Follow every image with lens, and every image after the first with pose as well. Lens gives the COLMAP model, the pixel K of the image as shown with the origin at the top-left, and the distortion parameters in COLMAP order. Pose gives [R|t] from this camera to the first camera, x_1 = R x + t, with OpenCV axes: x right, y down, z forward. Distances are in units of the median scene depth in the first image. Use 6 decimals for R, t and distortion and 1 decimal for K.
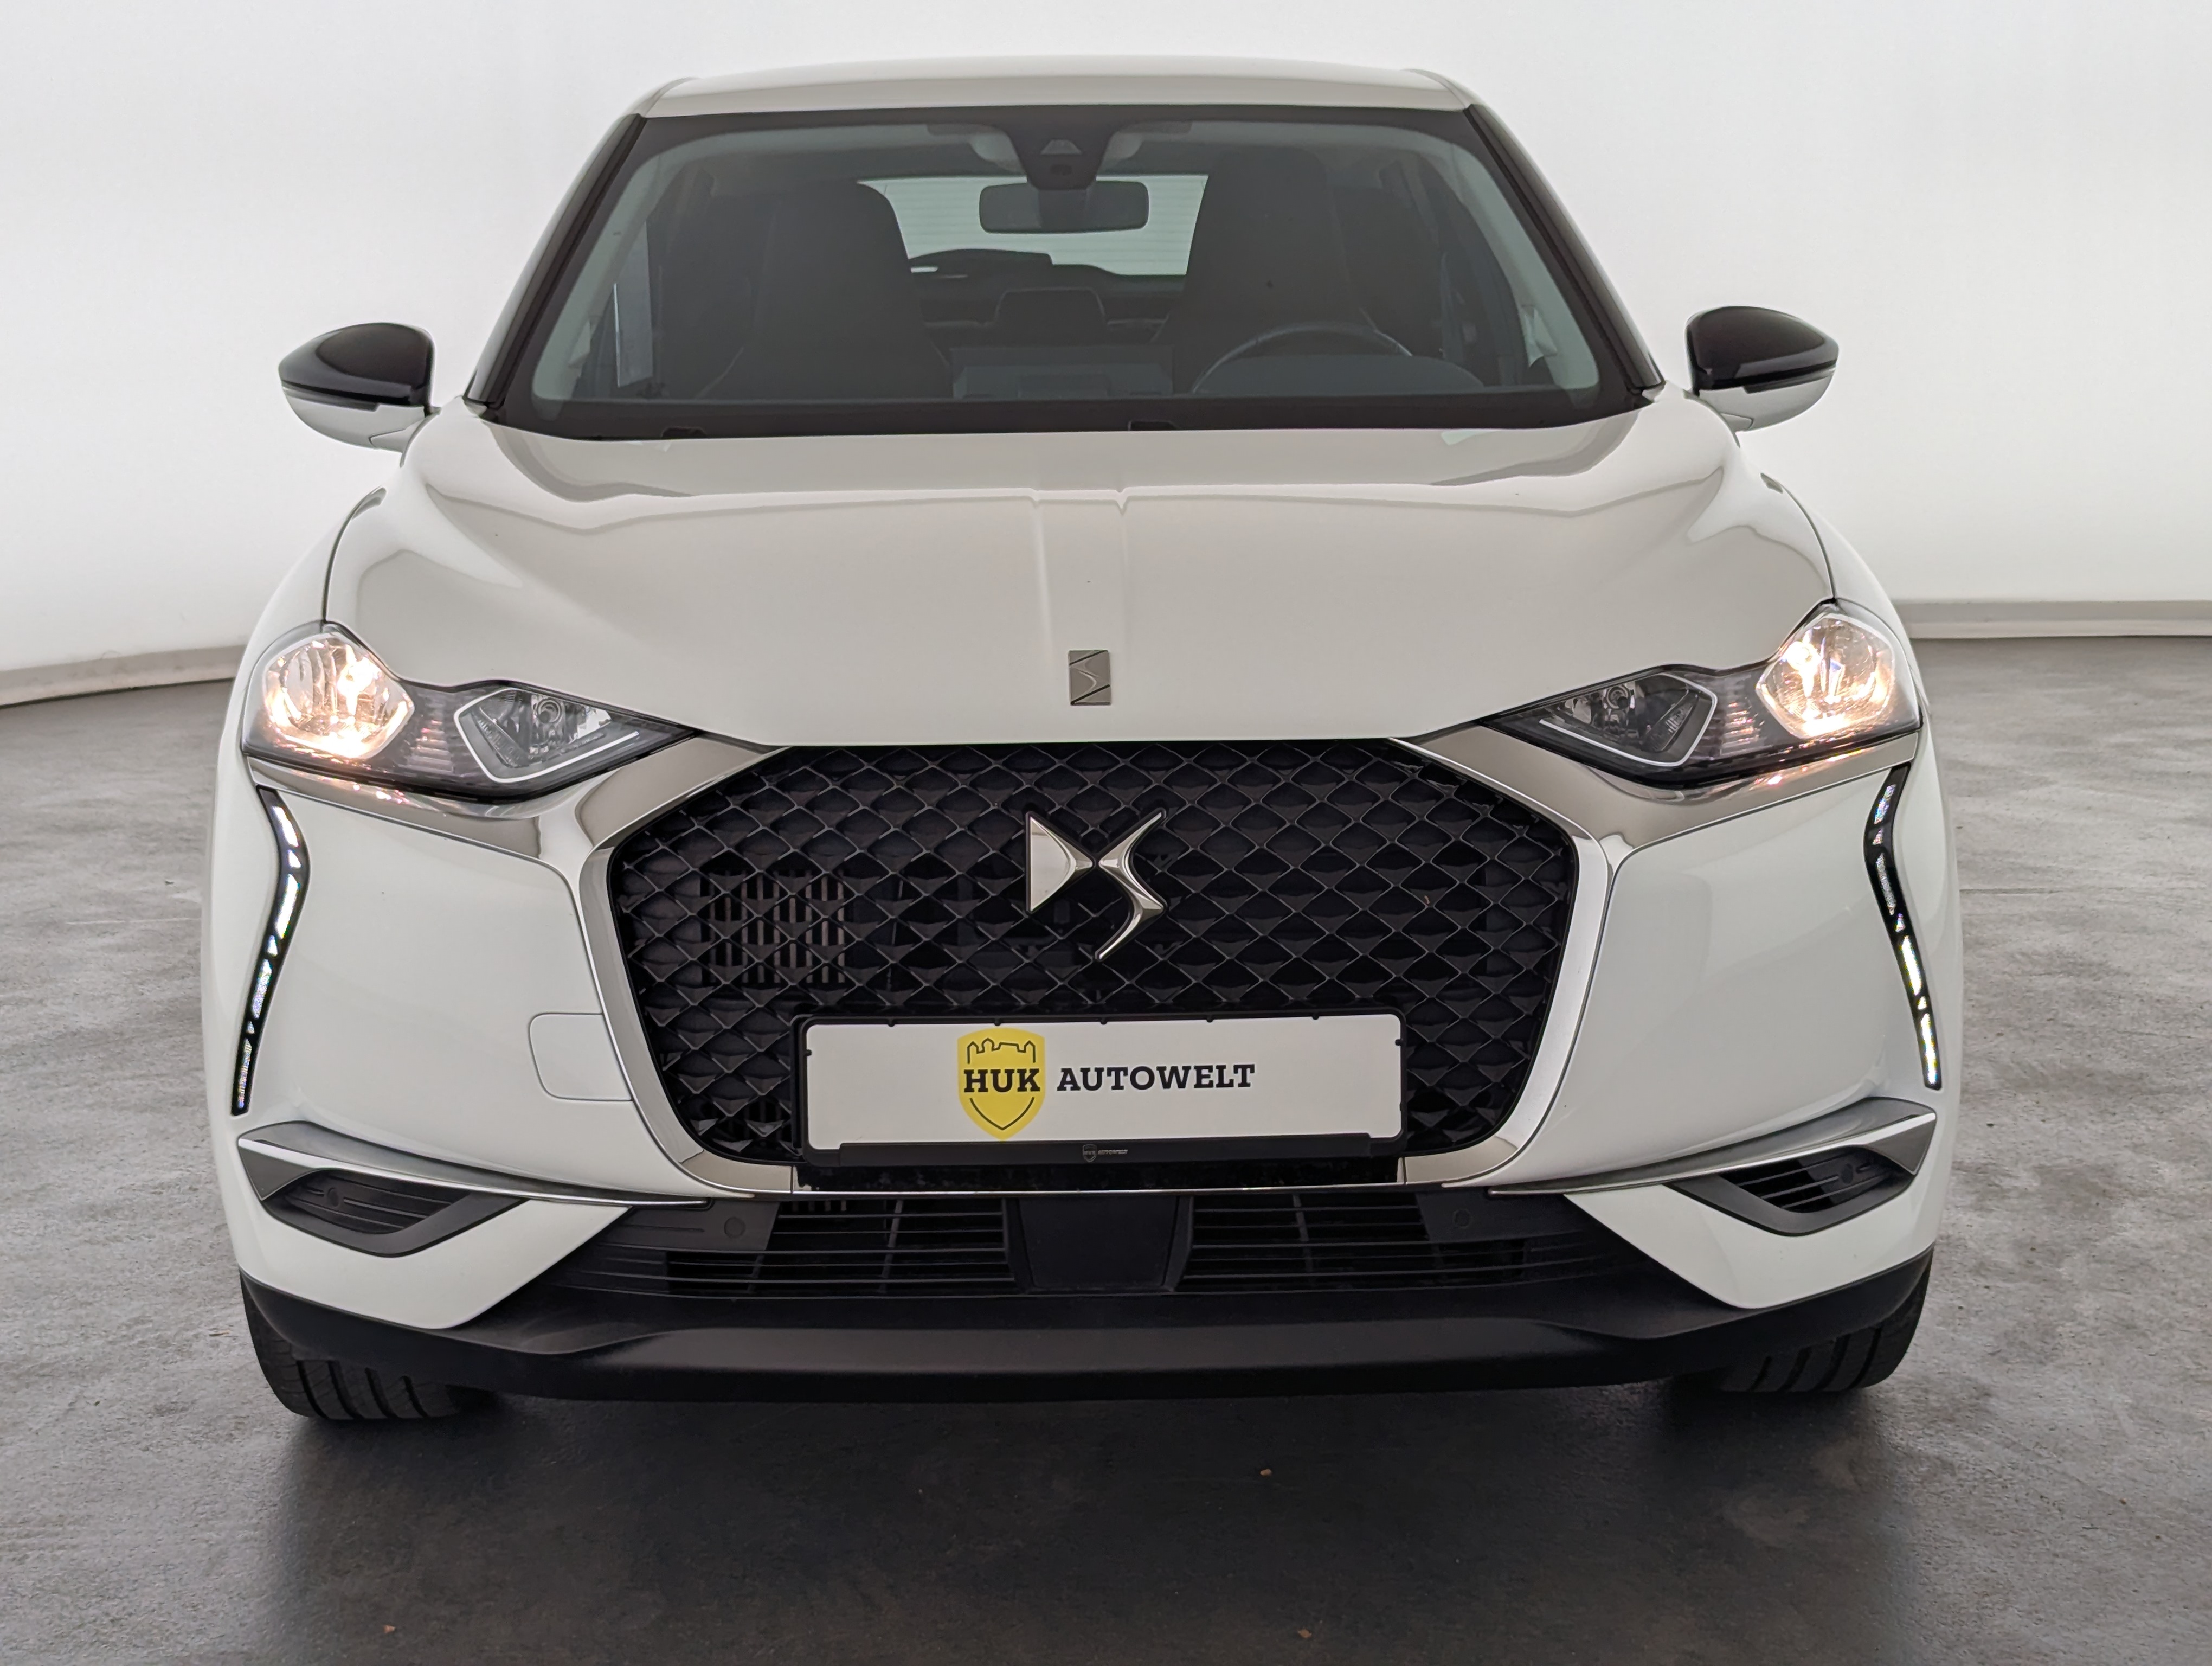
lens RADIAL K [[3063.0, 0, 1106.0], [0, 3063.0, 833.0], [0, 0, 1]] dist [0.125841, -0.239729]
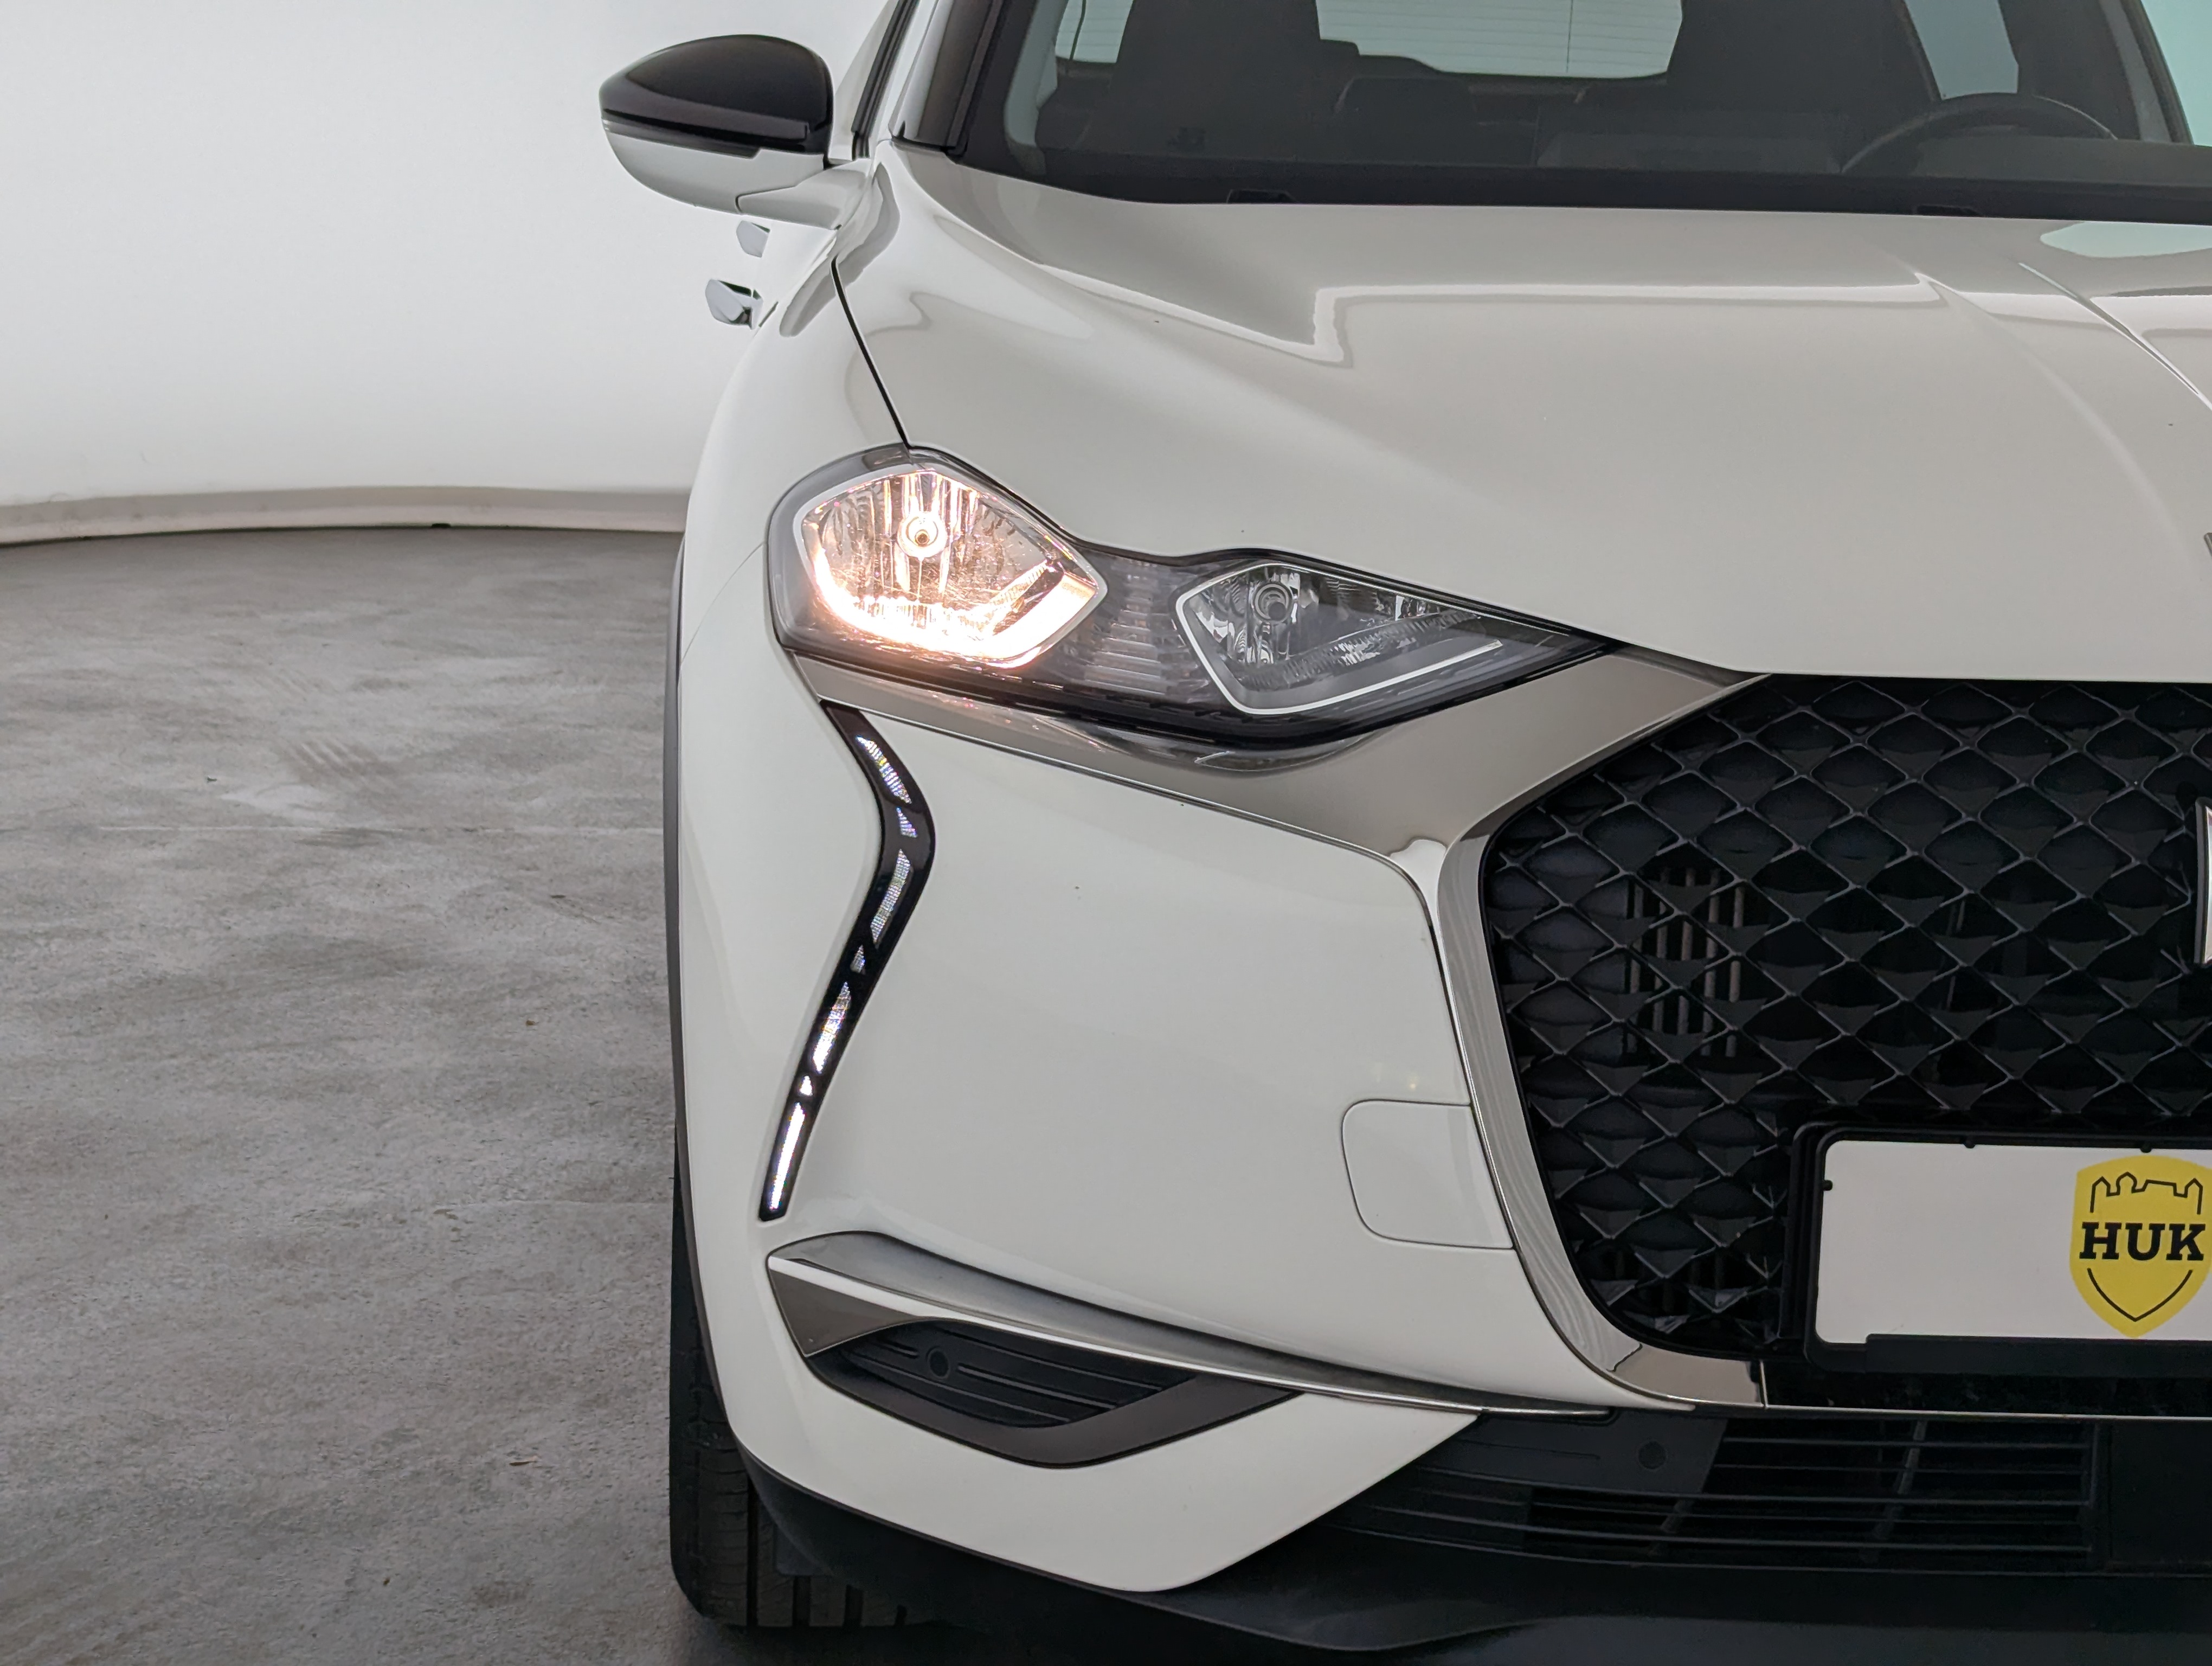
lens RADIAL K [[3063.0, 0, 1106.0], [0, 3063.0, 833.0], [0, 0, 1]] dist [0.125841, -0.239729]
pose [[0.997306, 0.034516, 0.064725, -0.270280], [-0.036715, 0.998778, 0.033096, -0.011992], [-0.063503, -0.035383, 0.997354, 0.391549]]
